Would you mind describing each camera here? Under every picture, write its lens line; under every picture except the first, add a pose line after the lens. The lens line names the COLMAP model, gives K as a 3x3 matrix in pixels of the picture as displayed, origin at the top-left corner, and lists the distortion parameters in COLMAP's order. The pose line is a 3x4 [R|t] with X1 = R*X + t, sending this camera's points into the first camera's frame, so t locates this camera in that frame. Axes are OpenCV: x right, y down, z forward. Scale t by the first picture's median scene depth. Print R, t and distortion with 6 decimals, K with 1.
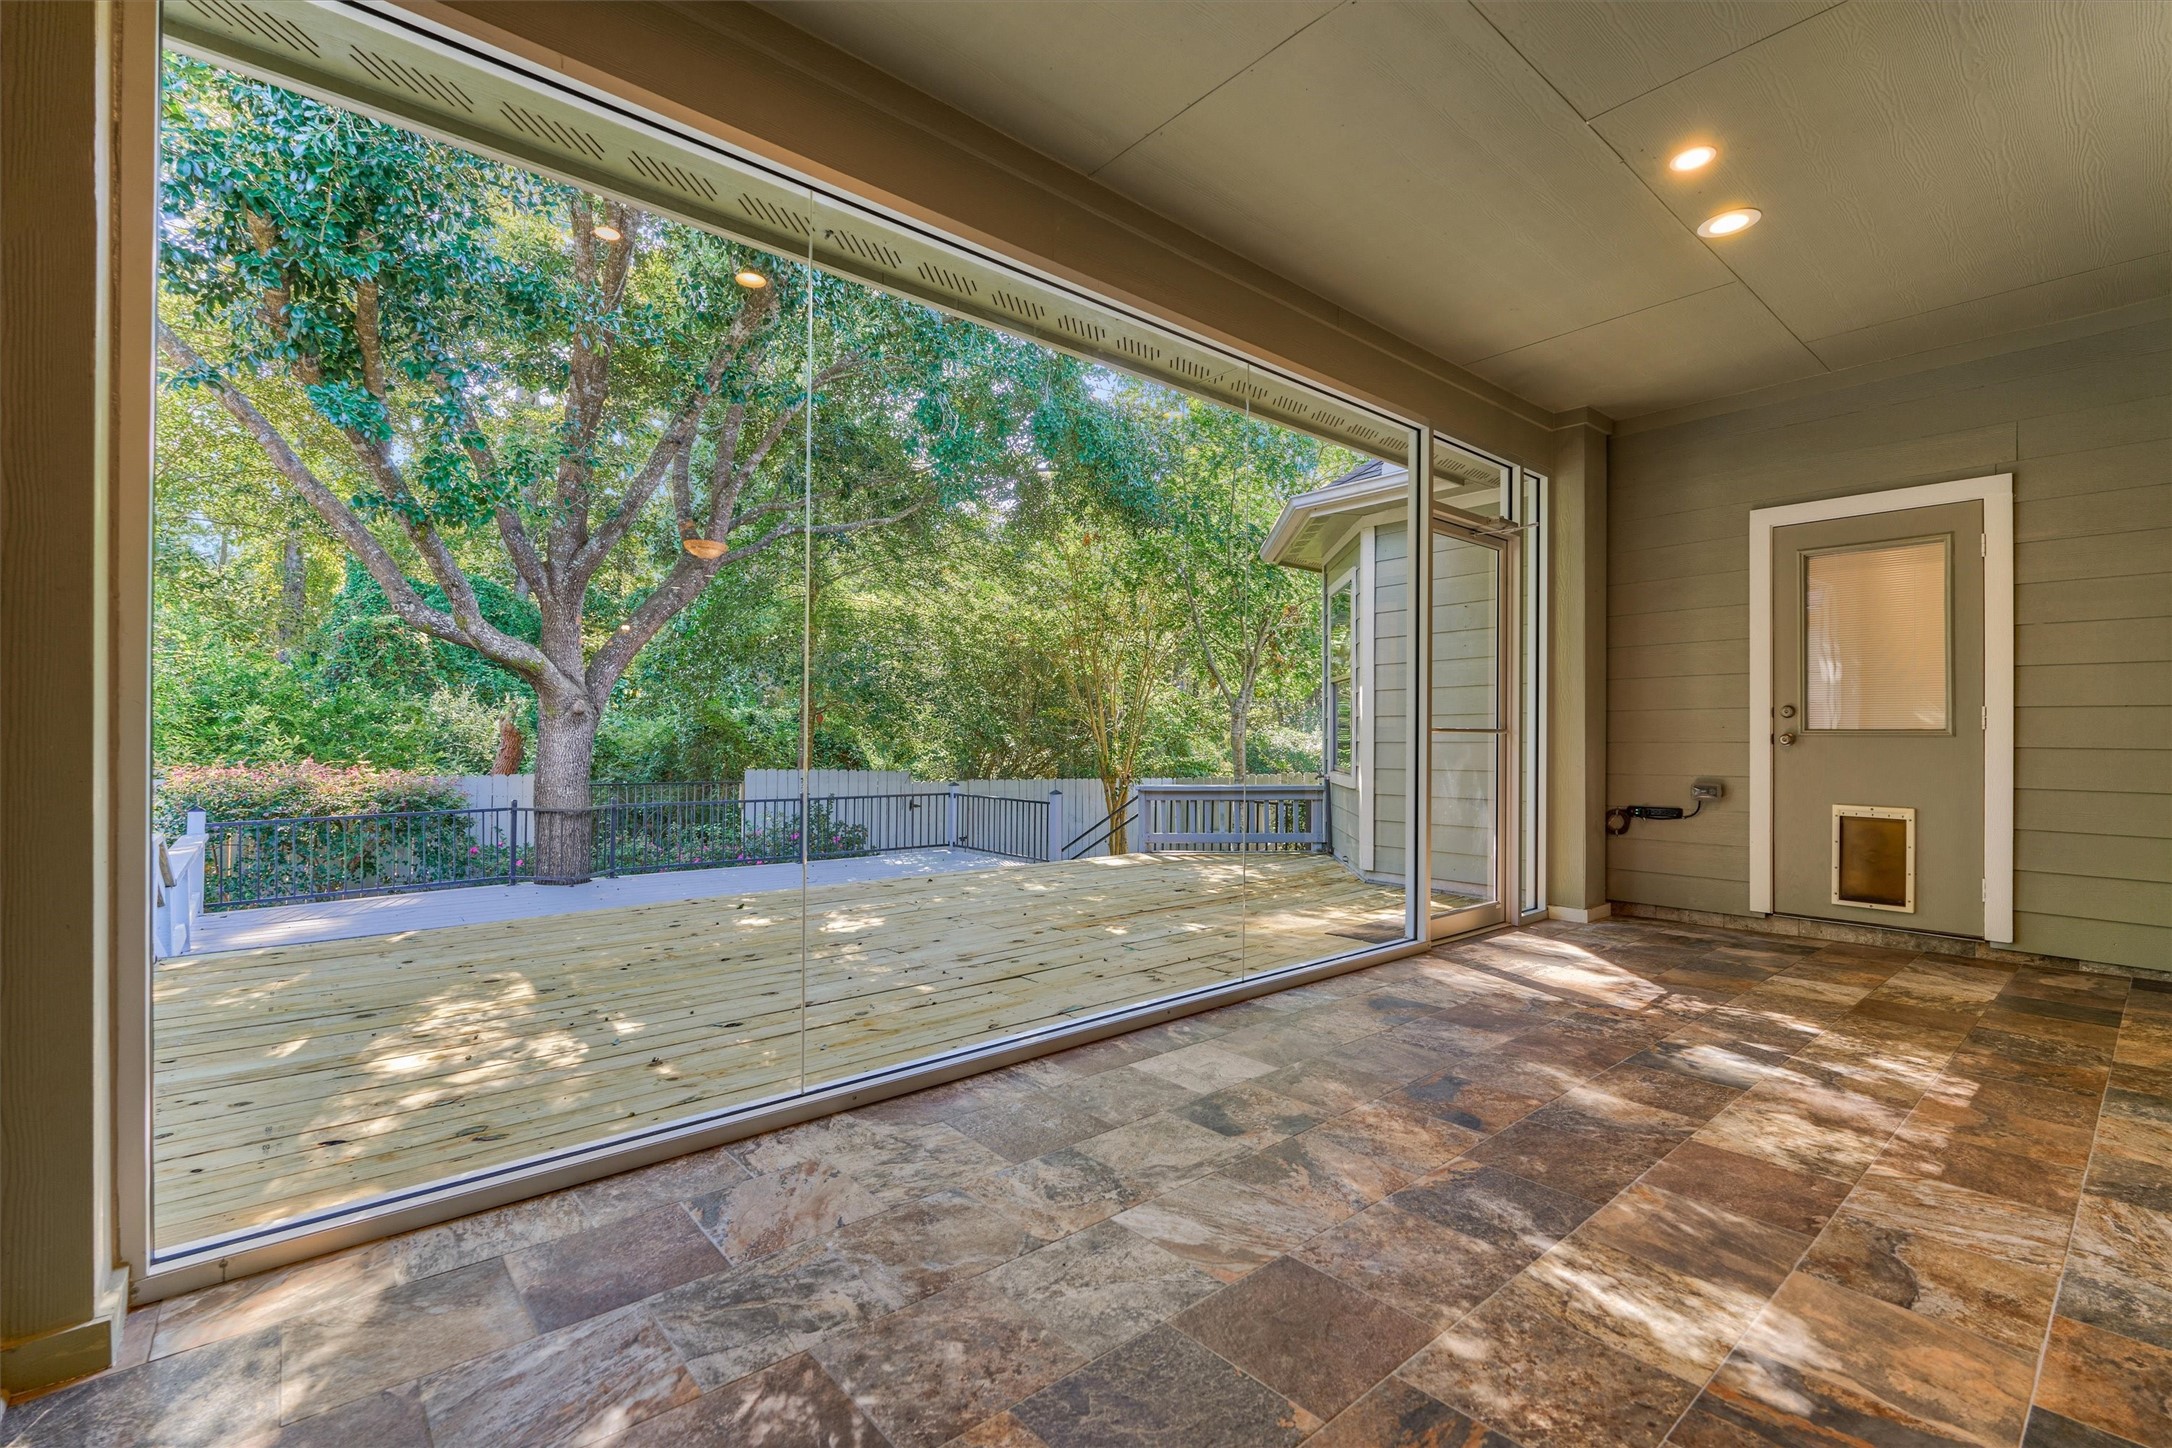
lens RADIAL K [[952.2, 0, 1086.0], [0, 952.2, 724.0], [0, 0, 1]] dist [-0.001643, -0.000212]
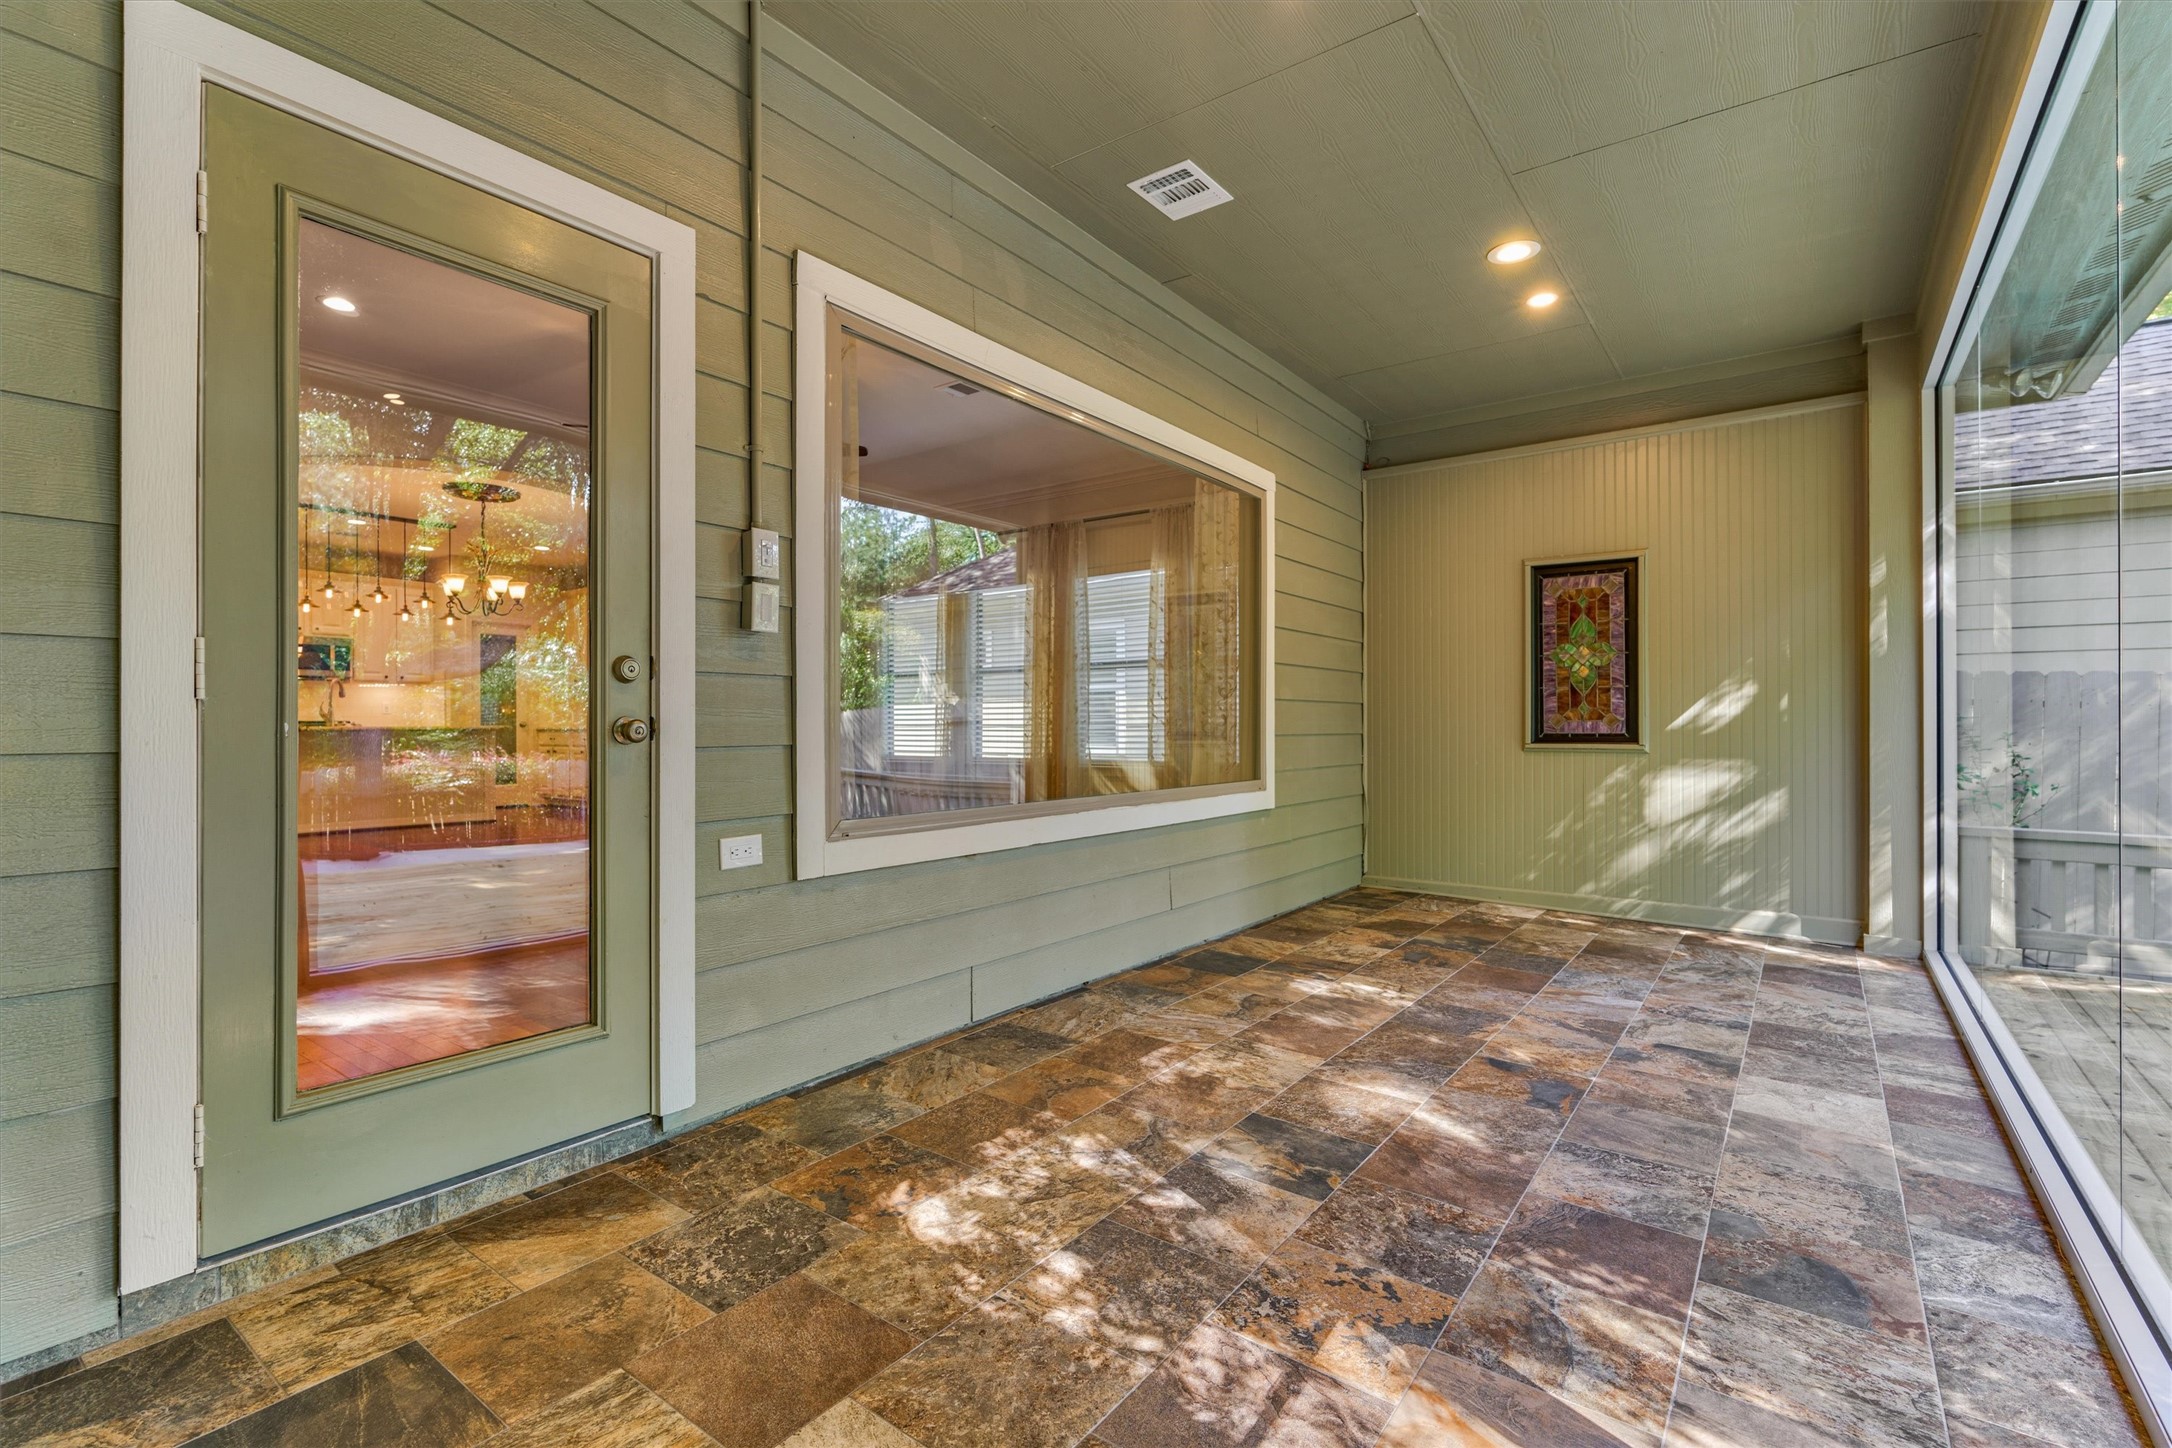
lens RADIAL K [[952.2, 0, 1086.0], [0, 952.2, 724.0], [0, 0, 1]] dist [-0.001643, -0.000212]
pose [[-0.976882, -0.007881, -0.213632, 1.141539], [-0.006015, 0.999938, -0.009381, 0.022278], [0.213692, -0.007879, -0.976869, 2.025174]]
